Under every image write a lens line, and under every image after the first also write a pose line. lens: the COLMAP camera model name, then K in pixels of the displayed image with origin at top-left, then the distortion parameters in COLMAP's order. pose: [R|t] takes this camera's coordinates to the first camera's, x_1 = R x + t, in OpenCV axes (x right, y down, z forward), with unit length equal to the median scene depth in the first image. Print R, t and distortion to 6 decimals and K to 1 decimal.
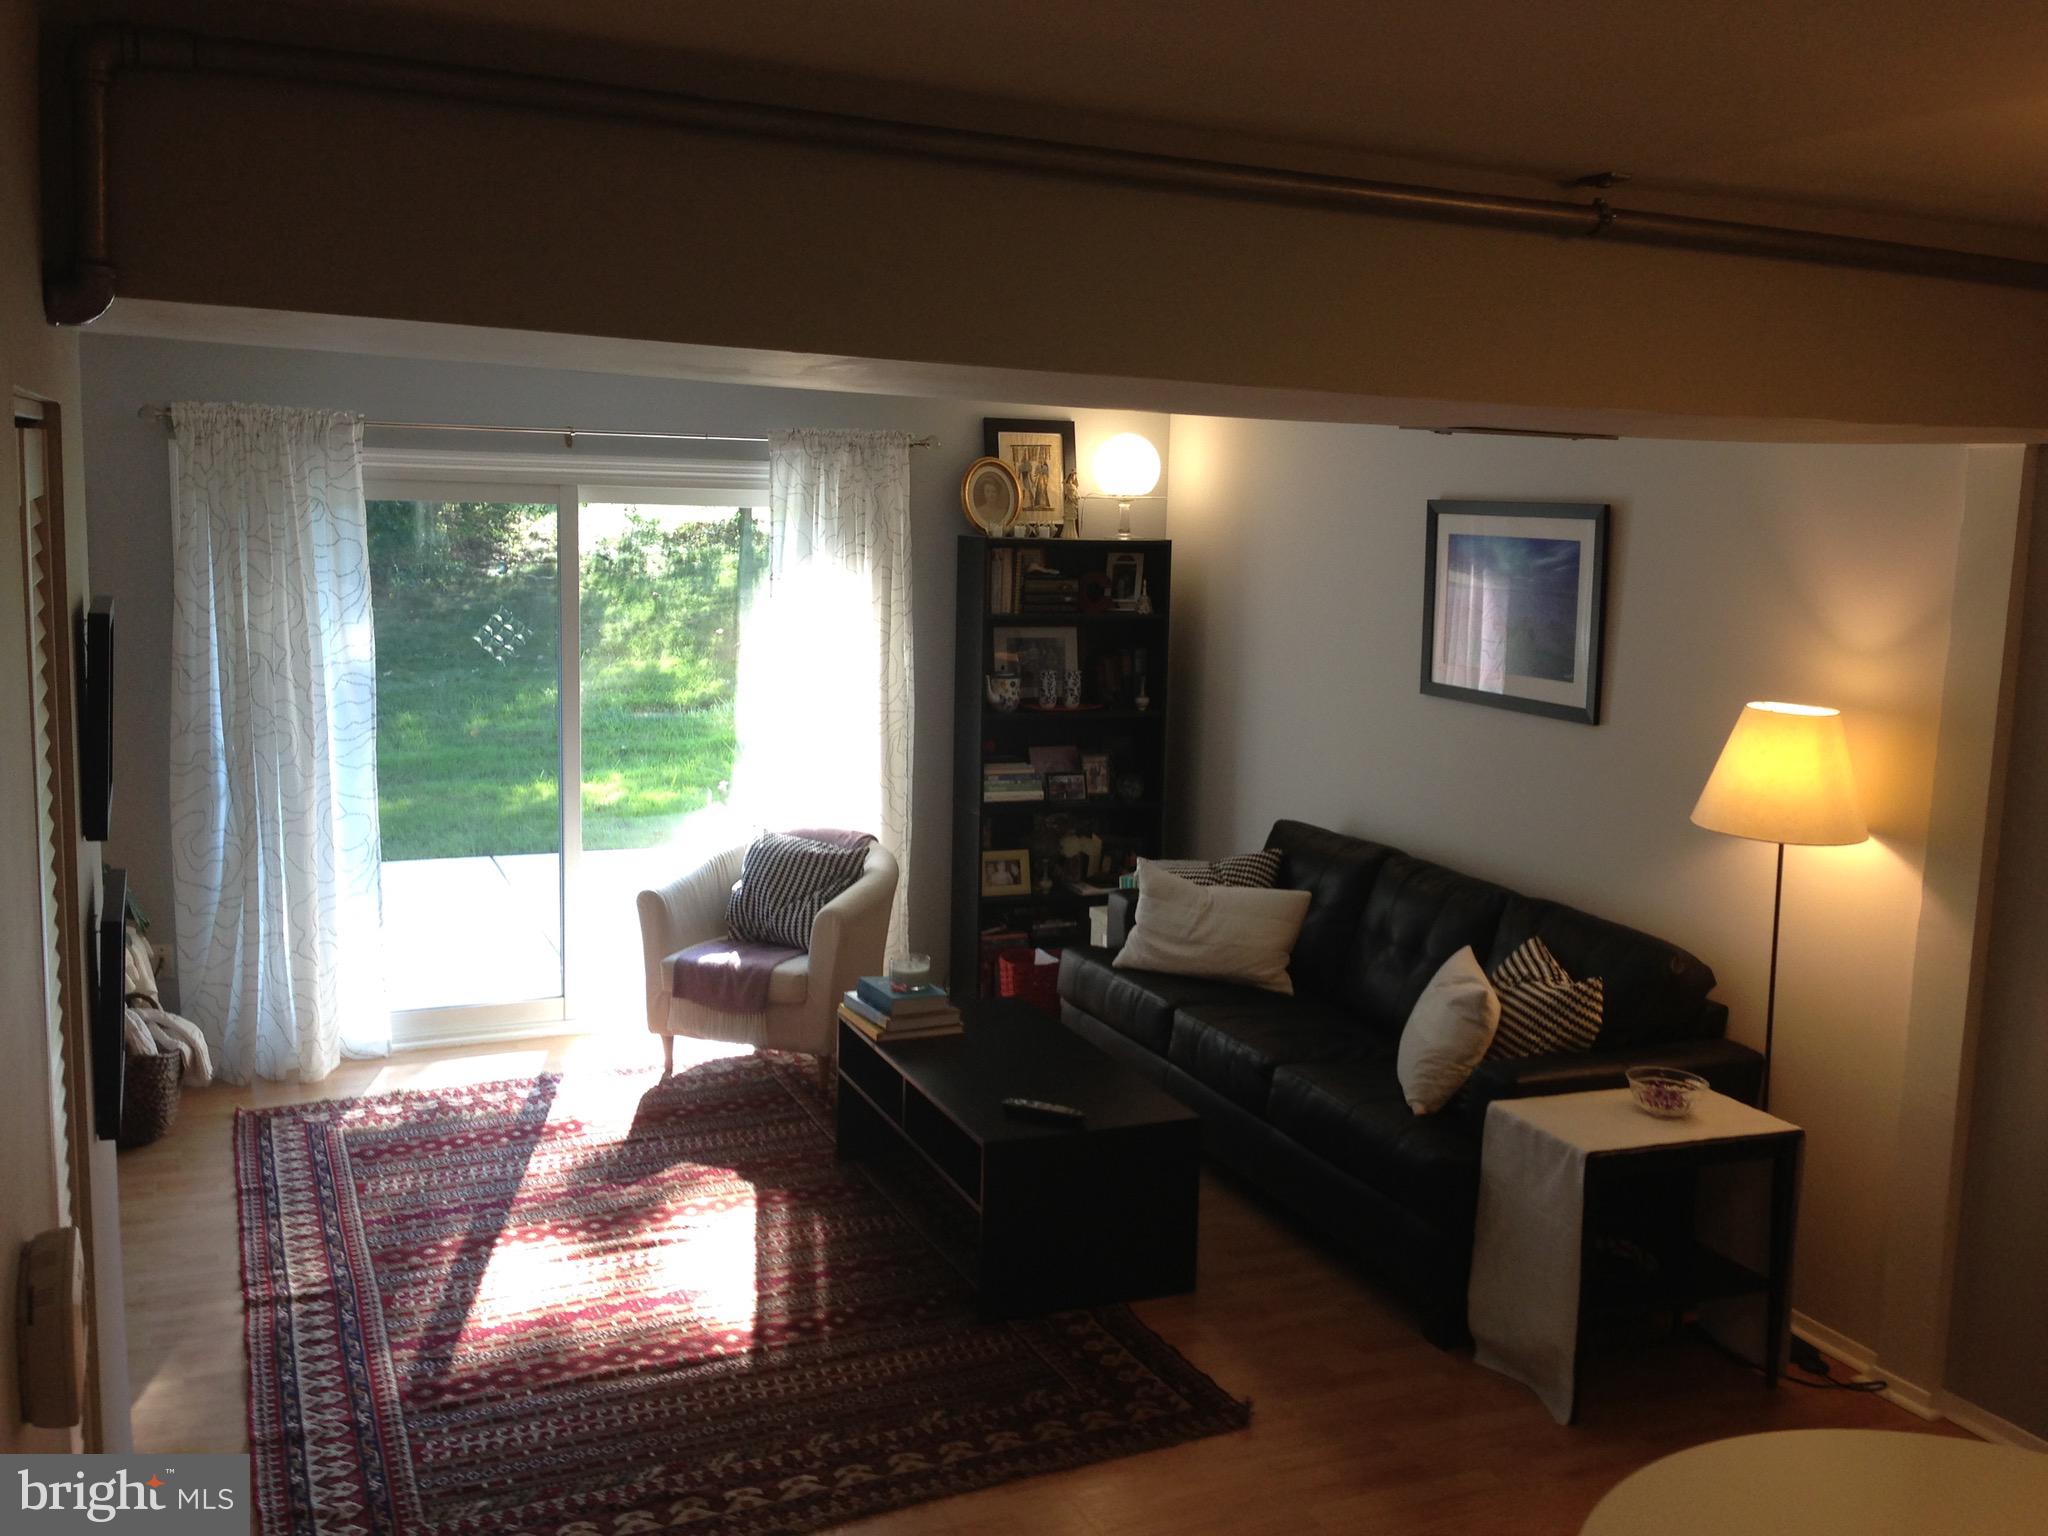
lens RADIAL K [[1863.5, 0, 992.0], [0, 1863.5, 760.9], [0, 0, 1]] dist [0.089107, -0.066246]
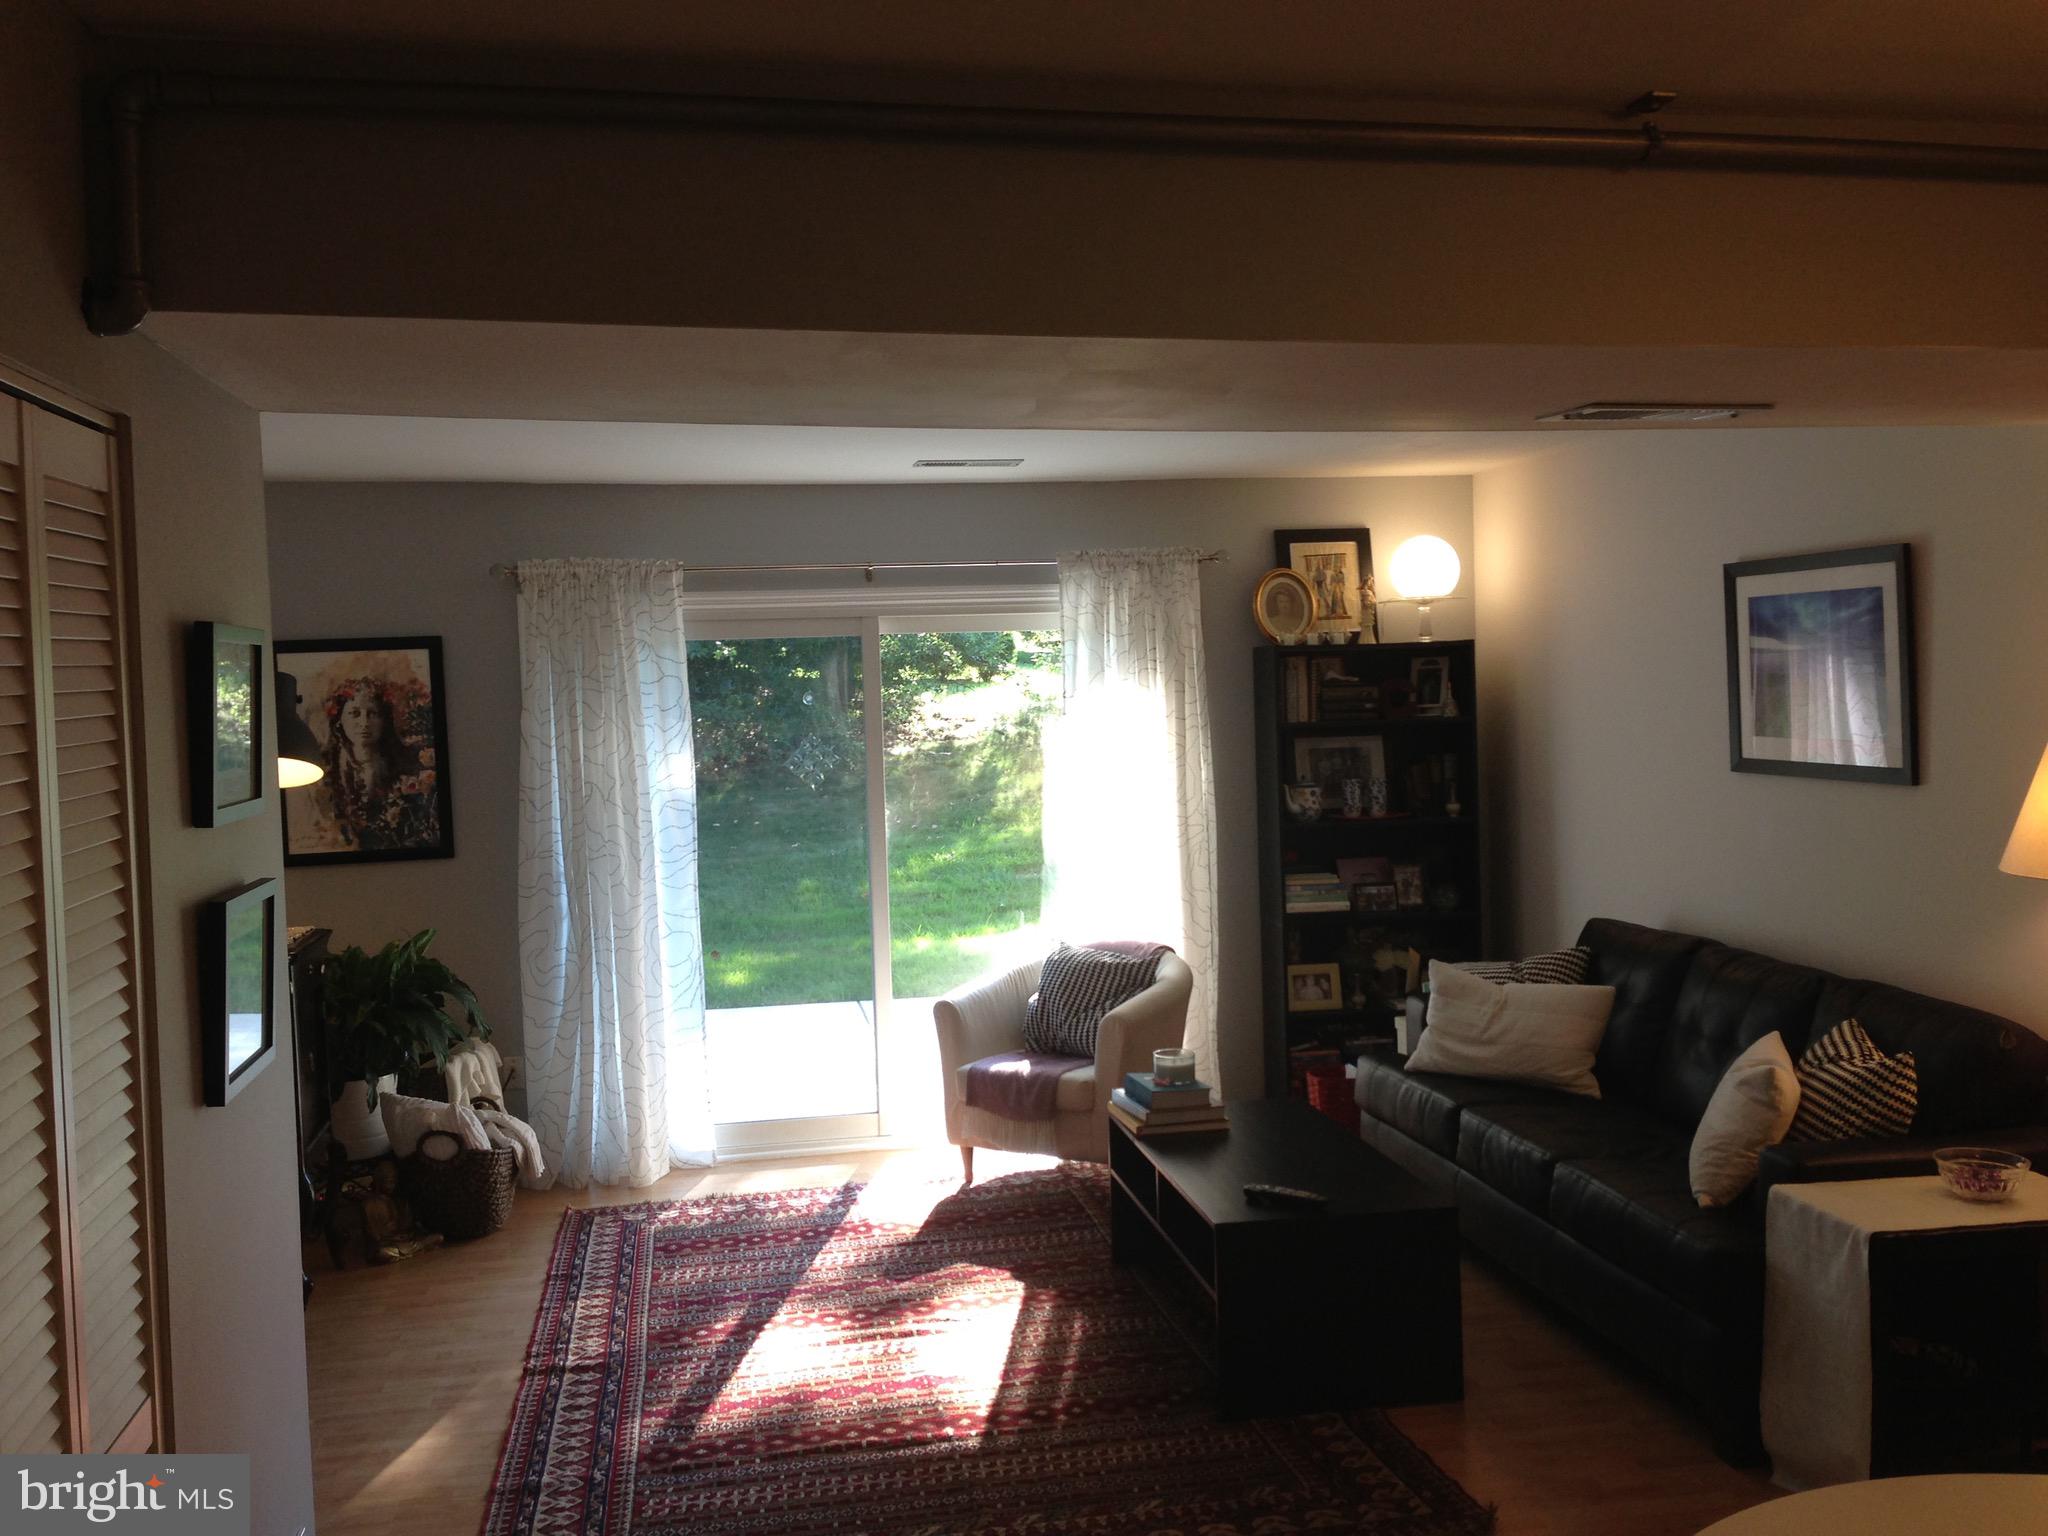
lens RADIAL K [[1843.8, 0, 996.5], [0, 1843.8, 764.7], [0, 0, 1]] dist [0.080050, 0.014121]
pose [[0.972688, -0.042826, -0.228133, 0.080887], [0.019959, 0.994623, -0.101617, 0.044718], [0.231258, 0.094288, 0.968313, 0.017671]]
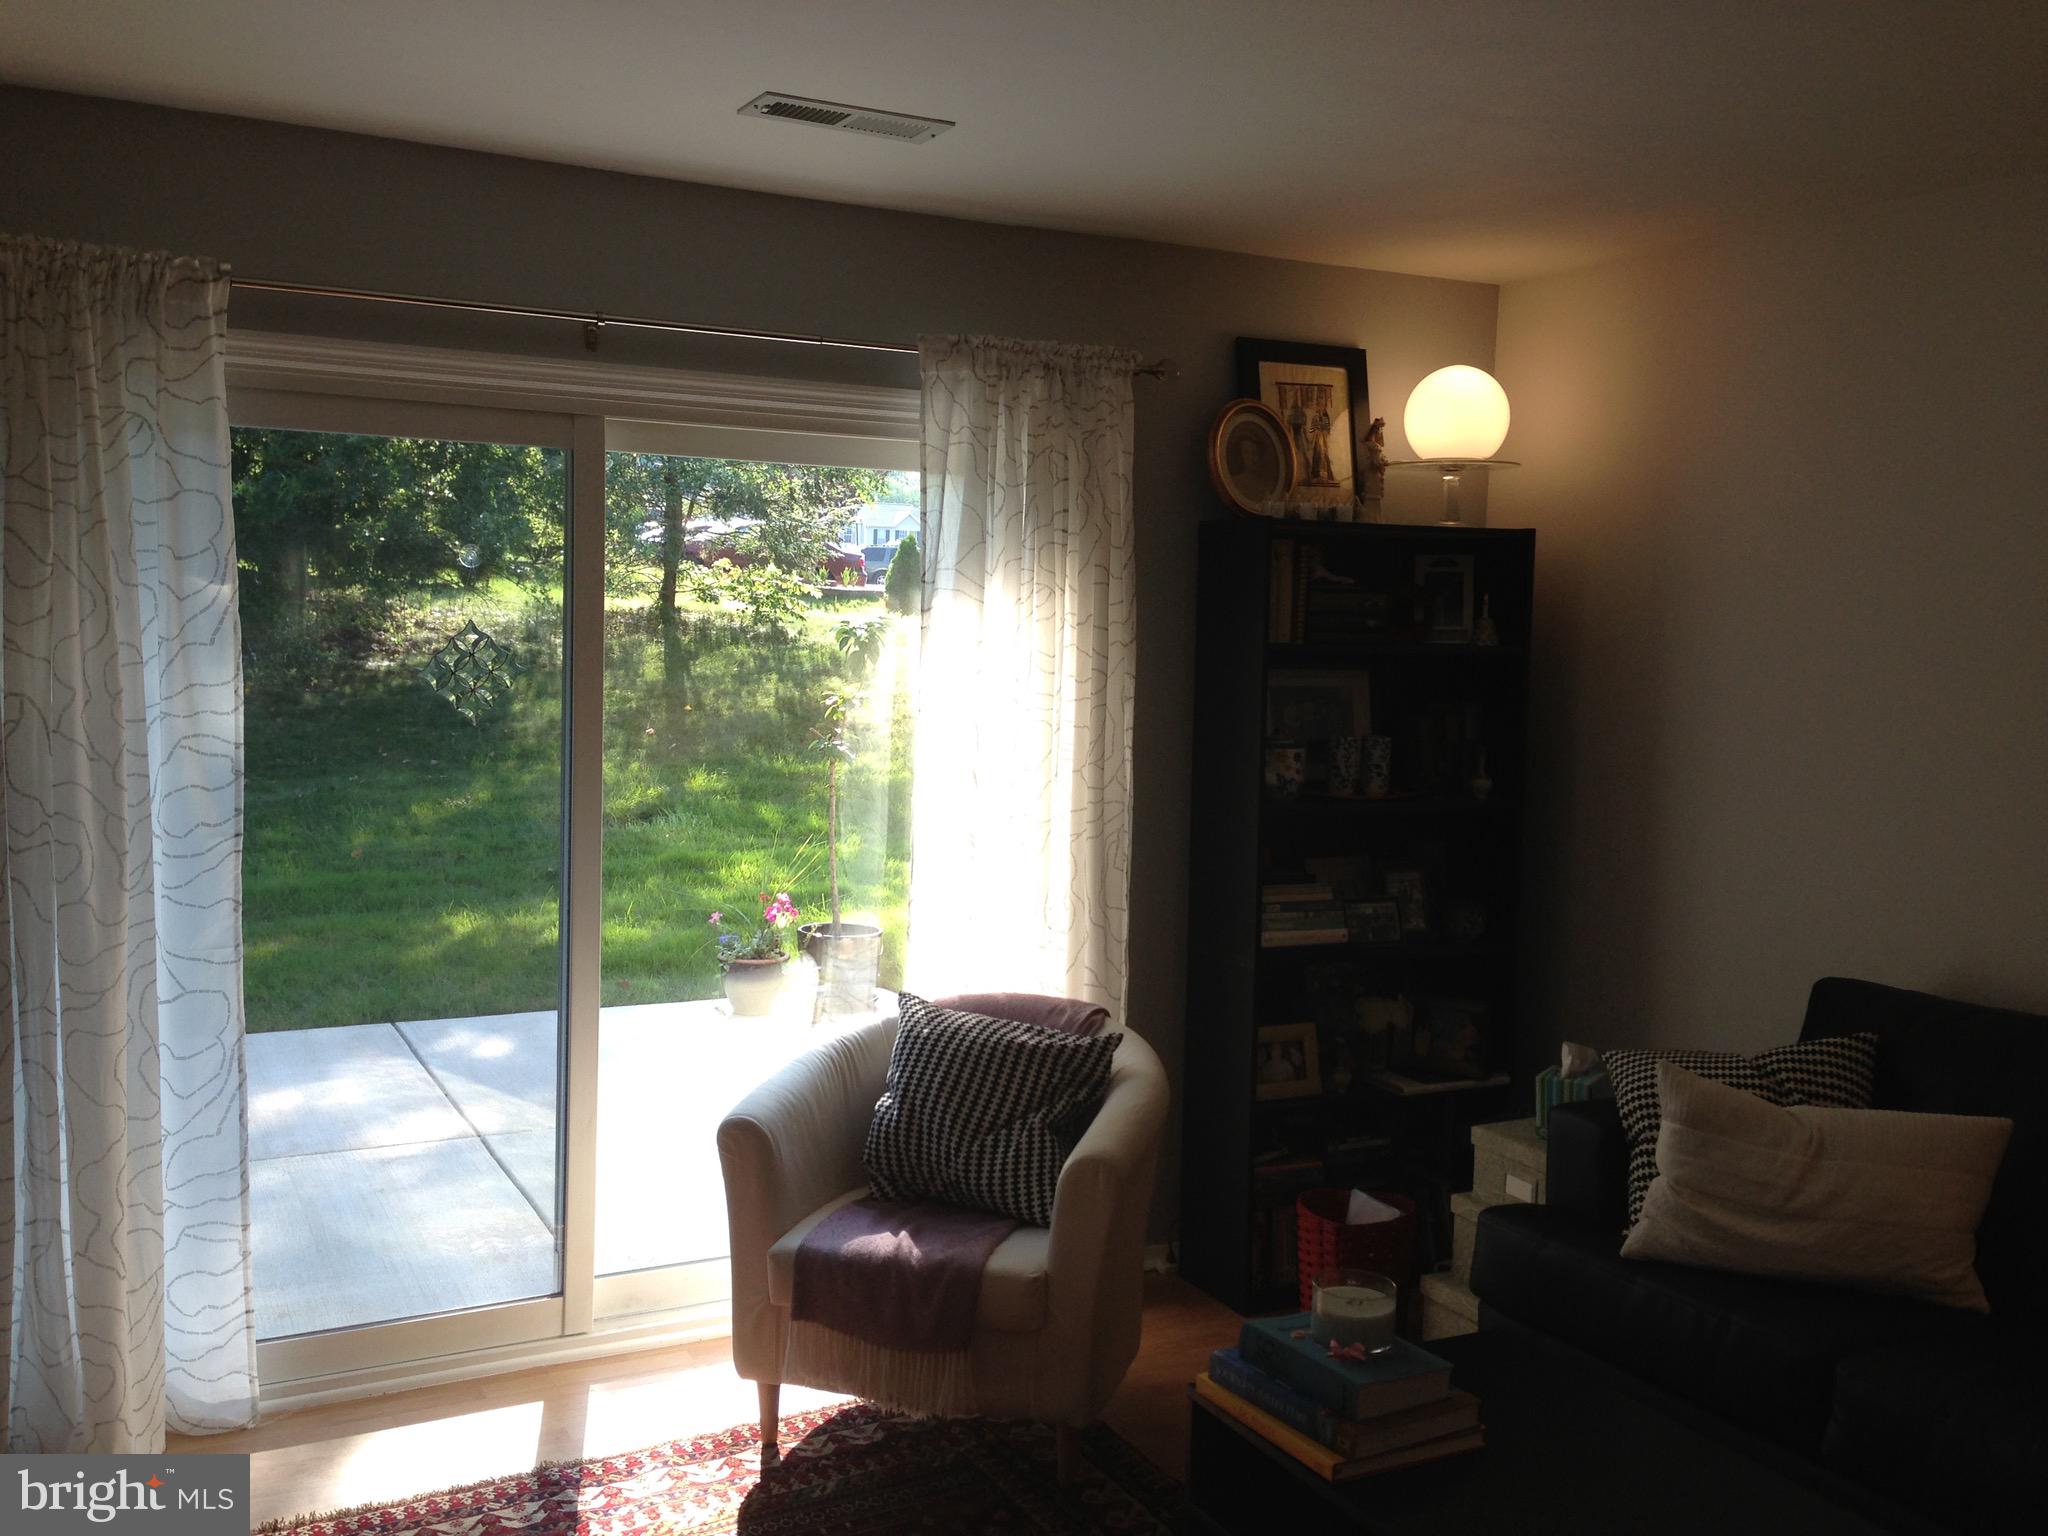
lens RADIAL K [[1867.7, 0, 1019.1], [0, 1867.7, 755.3], [0, 0, 1]] dist [0.118022, -0.172552]
pose [[0.996641, -0.005642, 0.081704, -0.147909], [0.011061, 0.997756, -0.066031, -0.001322], [-0.081149, 0.066713, 0.994467, 0.432155]]
